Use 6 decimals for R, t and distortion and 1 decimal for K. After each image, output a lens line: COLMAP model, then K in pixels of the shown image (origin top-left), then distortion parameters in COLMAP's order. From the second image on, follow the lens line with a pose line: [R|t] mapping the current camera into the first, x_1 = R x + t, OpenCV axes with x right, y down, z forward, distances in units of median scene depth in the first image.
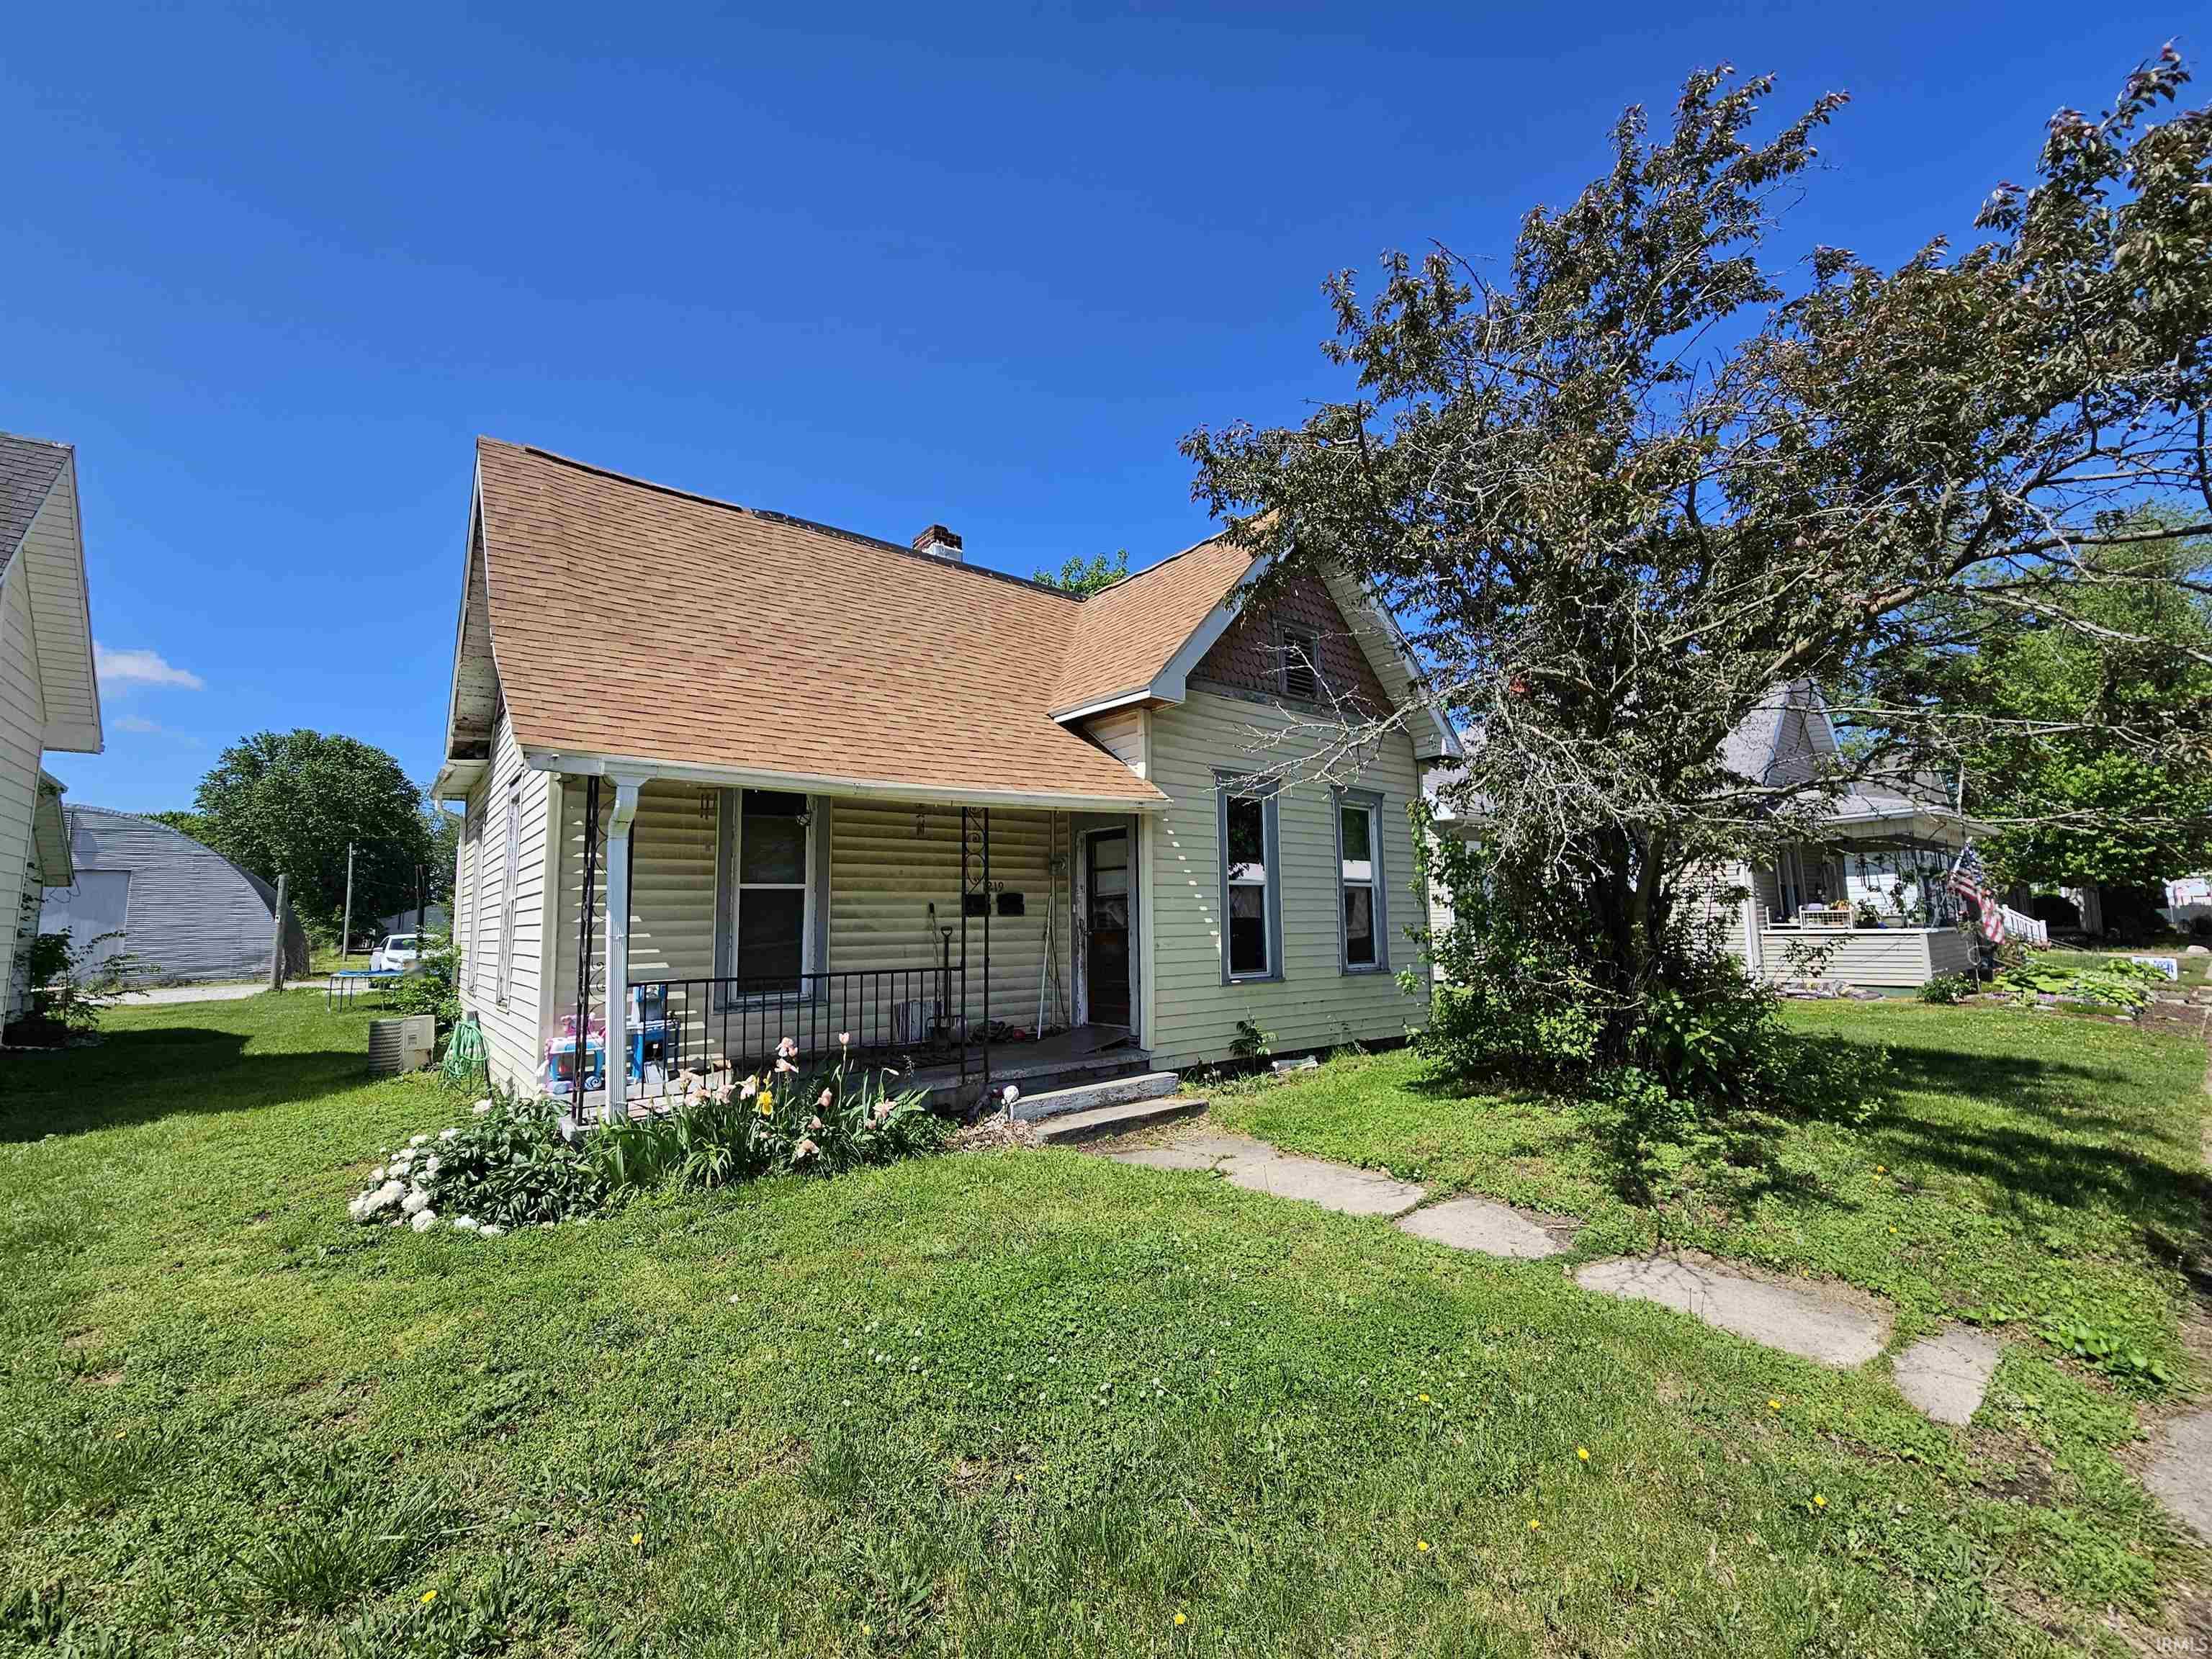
lens RADIAL K [[909.7, 0, 1109.2], [0, 909.7, 833.5], [0, 0, 1]] dist [0.003876, -0.000555]
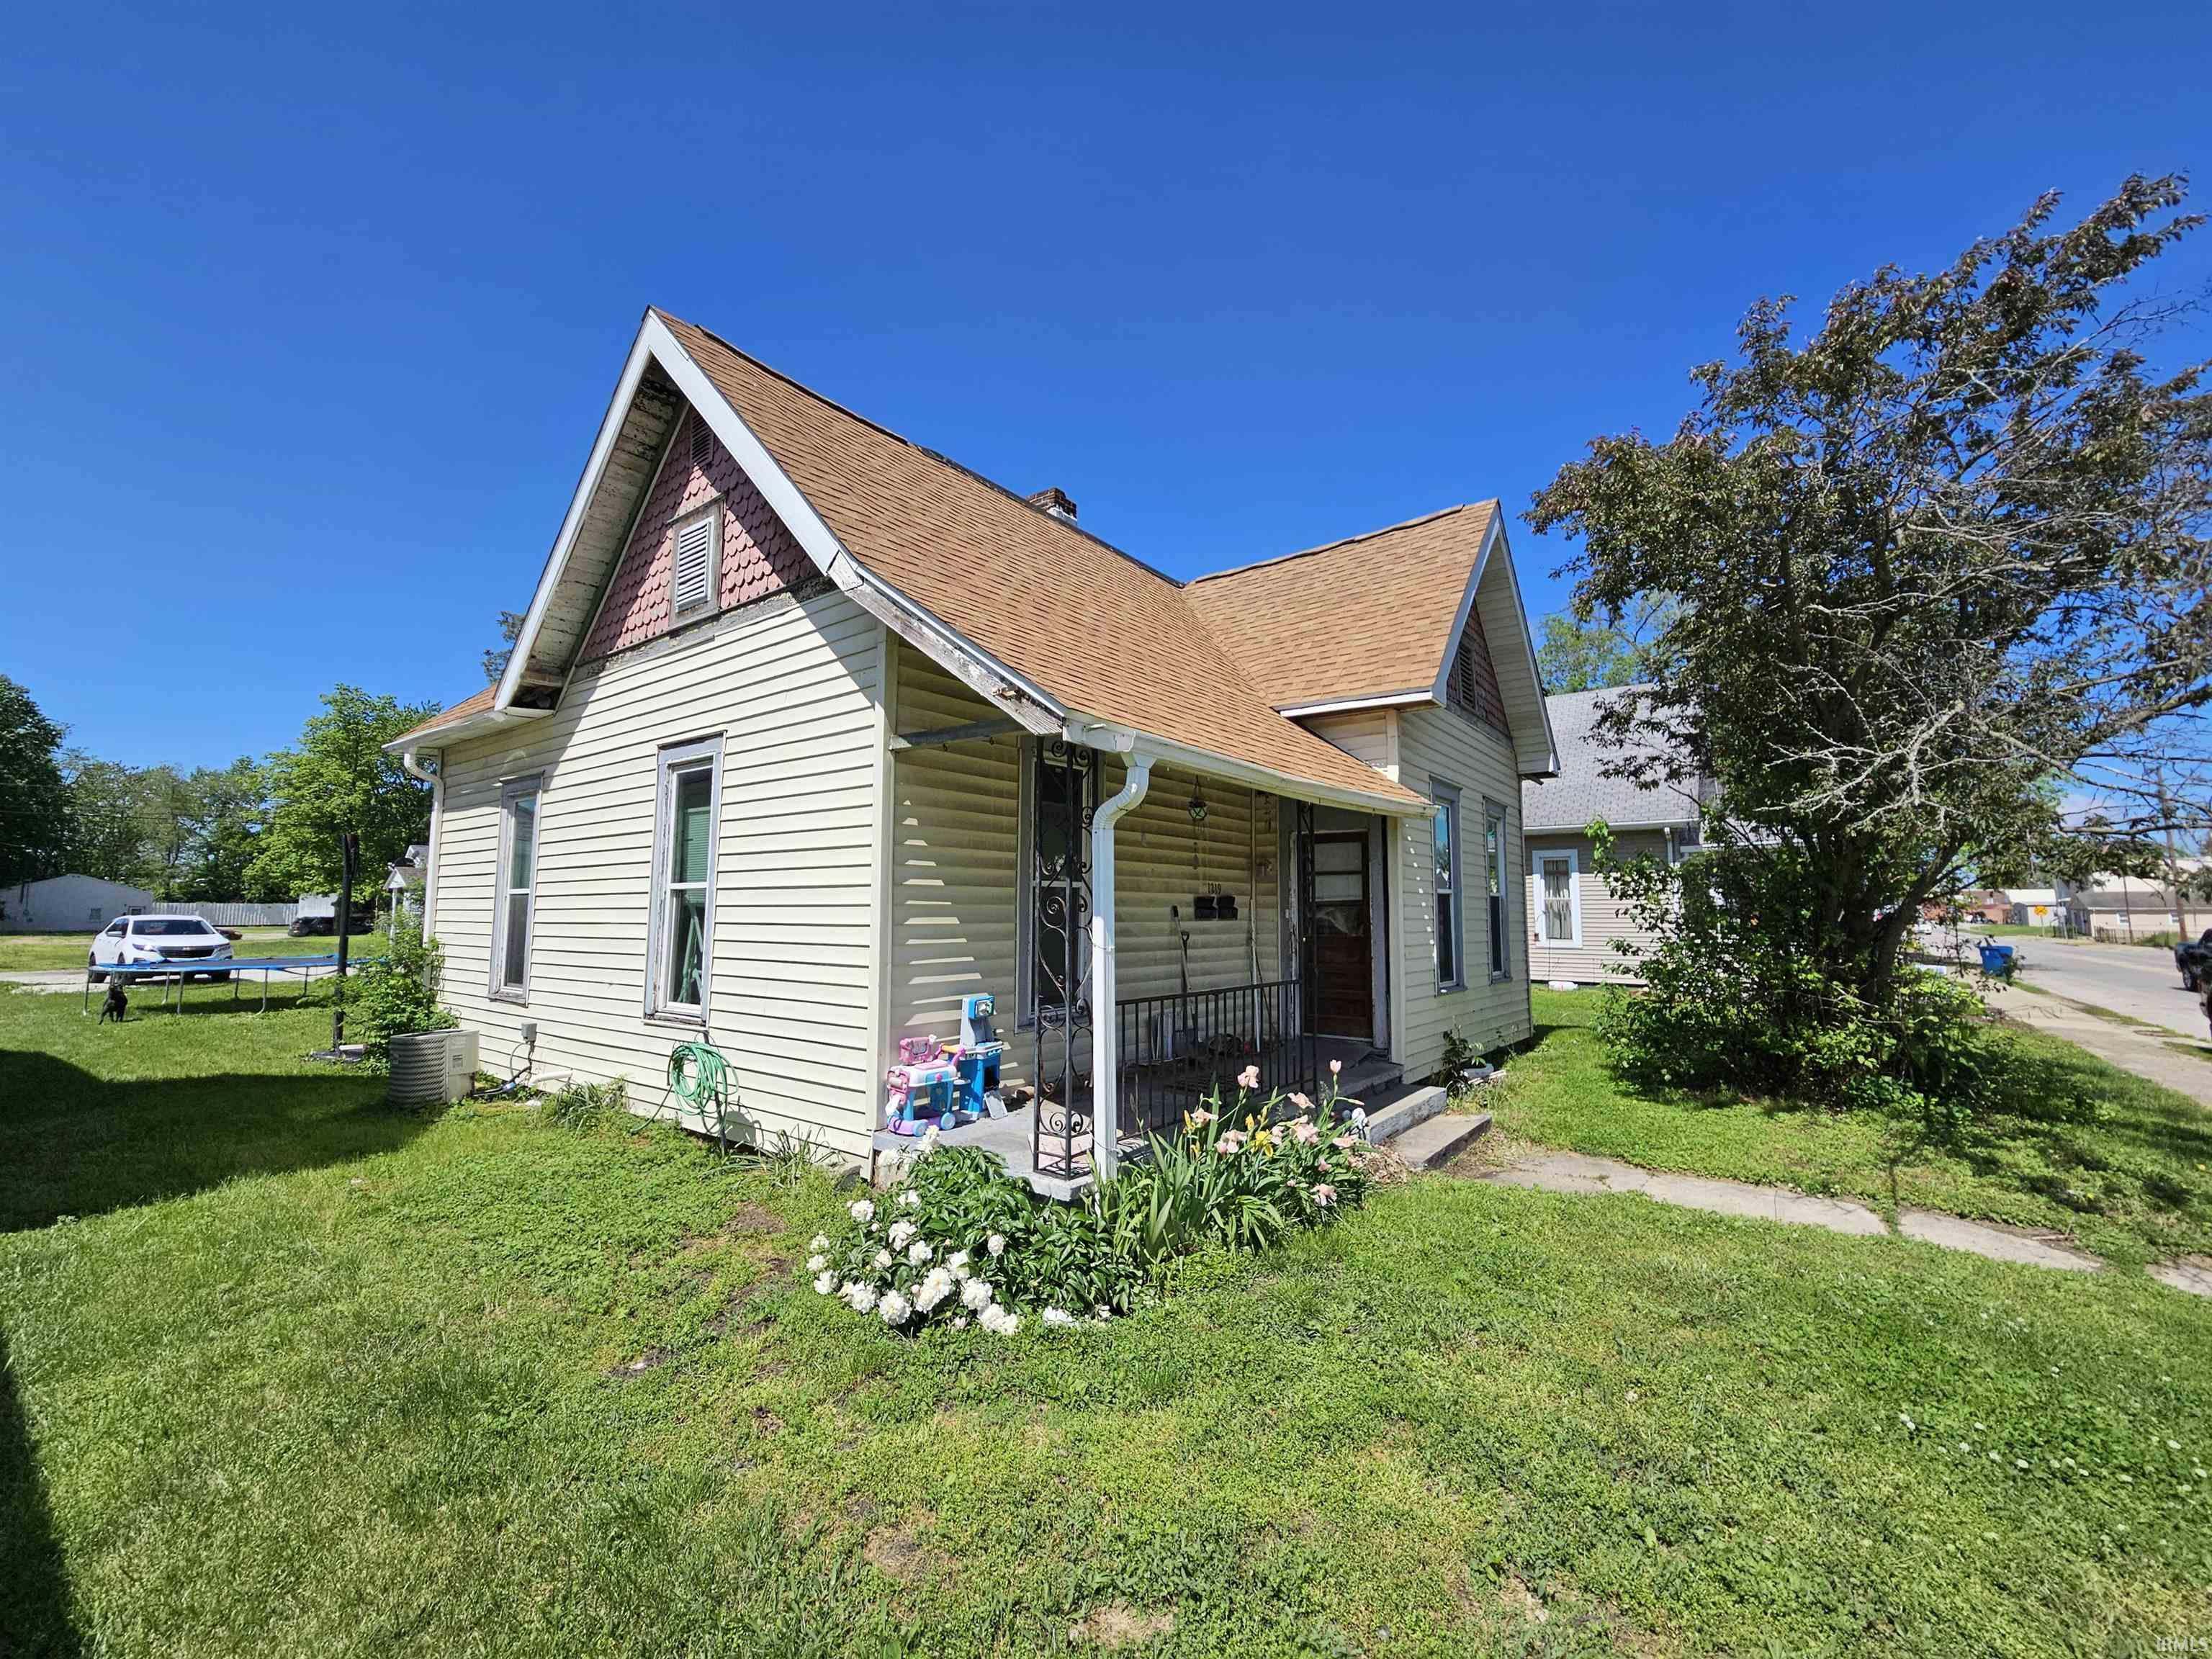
lens RADIAL K [[909.7, 0, 1107.7], [0, 909.7, 831.1], [0, 0, 1]] dist [0.003876, -0.000555]
pose [[0.972243, 0.042735, 0.230036, -0.476565], [-0.043932, 0.999035, 0.000085, 0.005112], [-0.229810, -0.010189, 0.973182, 0.130769]]
